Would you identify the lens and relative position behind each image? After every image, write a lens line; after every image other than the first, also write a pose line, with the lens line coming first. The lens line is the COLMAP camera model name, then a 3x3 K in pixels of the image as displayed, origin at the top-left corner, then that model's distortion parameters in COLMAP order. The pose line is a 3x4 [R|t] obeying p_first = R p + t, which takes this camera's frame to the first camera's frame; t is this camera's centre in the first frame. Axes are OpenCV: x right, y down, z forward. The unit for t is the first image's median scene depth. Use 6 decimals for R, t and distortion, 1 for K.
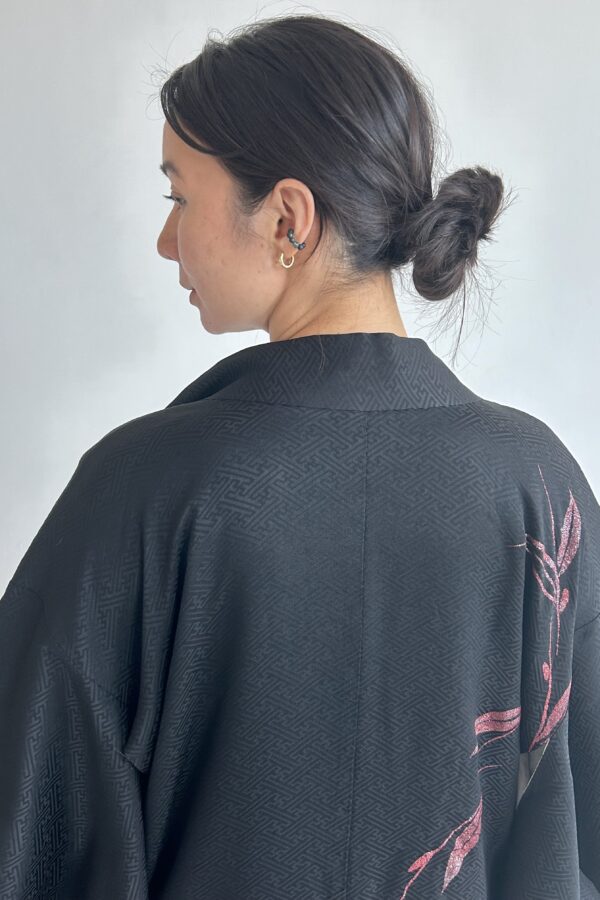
lens RADIAL K [[867.7, 0, 300.0], [0, 867.7, 450.0], [0, 0, 1]] dist [-0.055223, 0.012467]
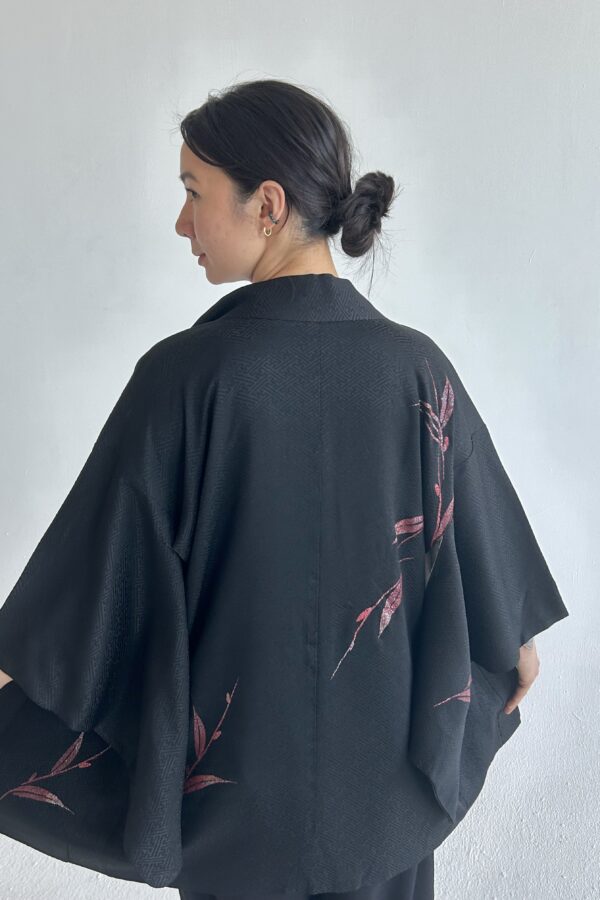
lens RADIAL K [[895.2, 0, 300.0], [0, 895.2, 450.0], [0, 0, 1]] dist [-0.000126, 0.010519]
pose [[0.995224, -0.039741, 0.089163, -0.113654], [0.042460, 0.998683, -0.028809, 0.233913], [-0.087901, 0.032458, 0.995600, -0.647307]]
